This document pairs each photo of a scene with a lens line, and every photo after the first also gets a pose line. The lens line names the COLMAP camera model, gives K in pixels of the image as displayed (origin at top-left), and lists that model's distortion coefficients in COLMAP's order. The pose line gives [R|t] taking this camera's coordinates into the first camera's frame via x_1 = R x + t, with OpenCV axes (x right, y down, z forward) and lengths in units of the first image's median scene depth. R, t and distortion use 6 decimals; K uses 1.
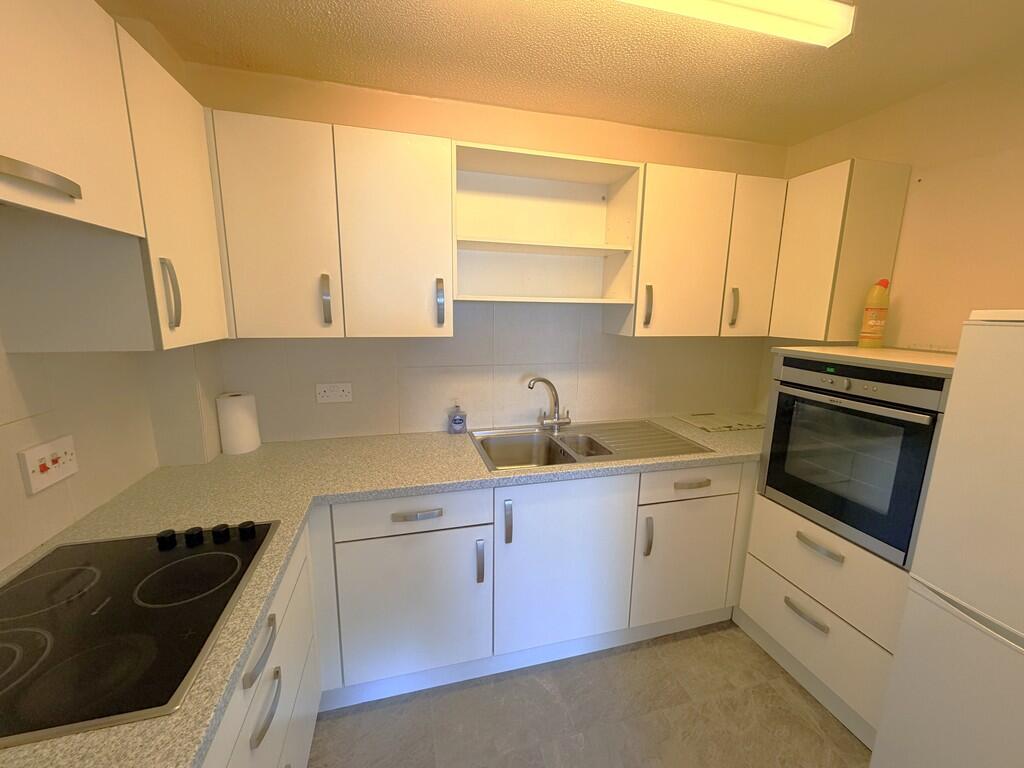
lens RADIAL K [[410.5, 0, 512.0], [0, 410.5, 384.0], [0, 0, 1]] dist [0.001466, 0.000227]
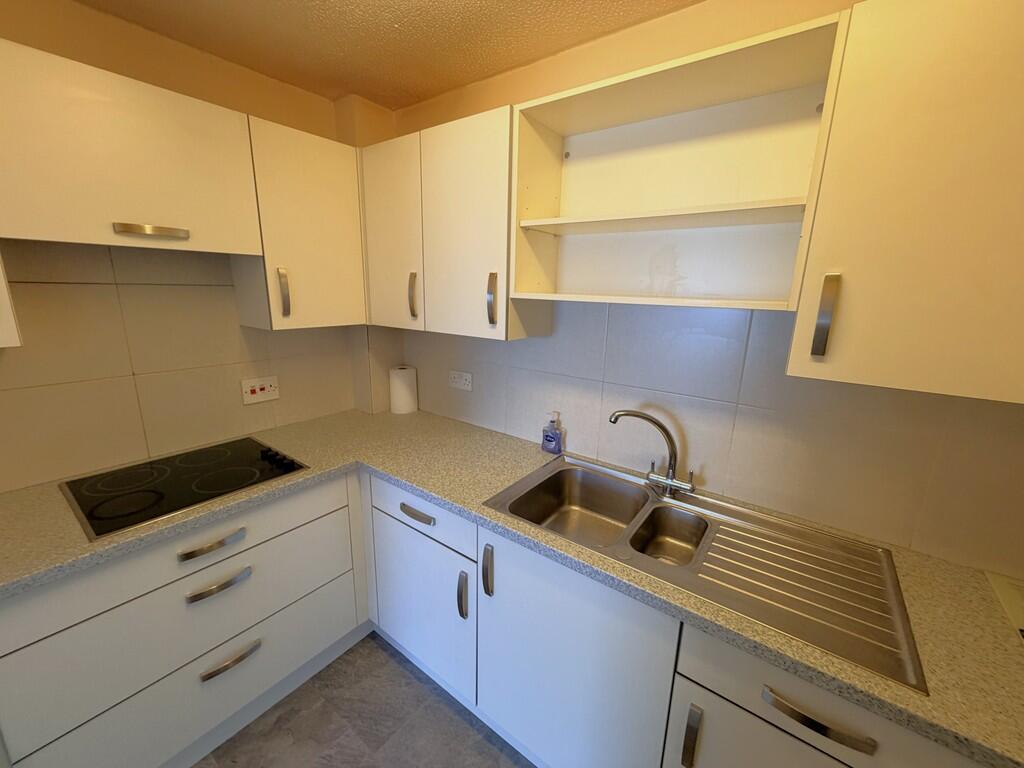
lens RADIAL K [[410.5, 0, 512.0], [0, 410.5, 384.0], [0, 0, 1]] dist [0.001466, 0.000227]
pose [[0.617075, 0.183429, -0.765227, 0.561183], [-0.160531, 0.981346, 0.105783, -0.121580], [0.770356, 0.057567, 0.635010, 0.475848]]
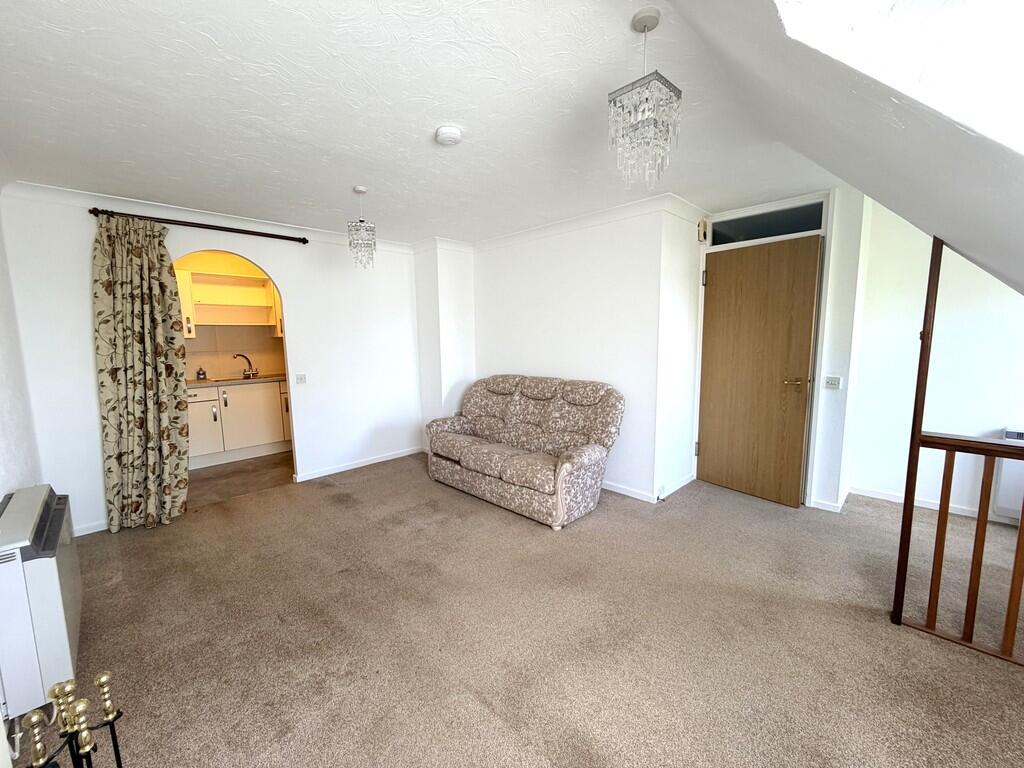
lens RADIAL K [[410.5, 0, 512.0], [0, 410.5, 384.0], [0, 0, 1]] dist [0.001466, 0.000227]
pose [[0.869302, -0.087626, 0.486452, 0.342522], [0.114728, 0.993053, -0.026141, 0.522471], [-0.480782, 0.078534, 0.873316, -2.474028]]
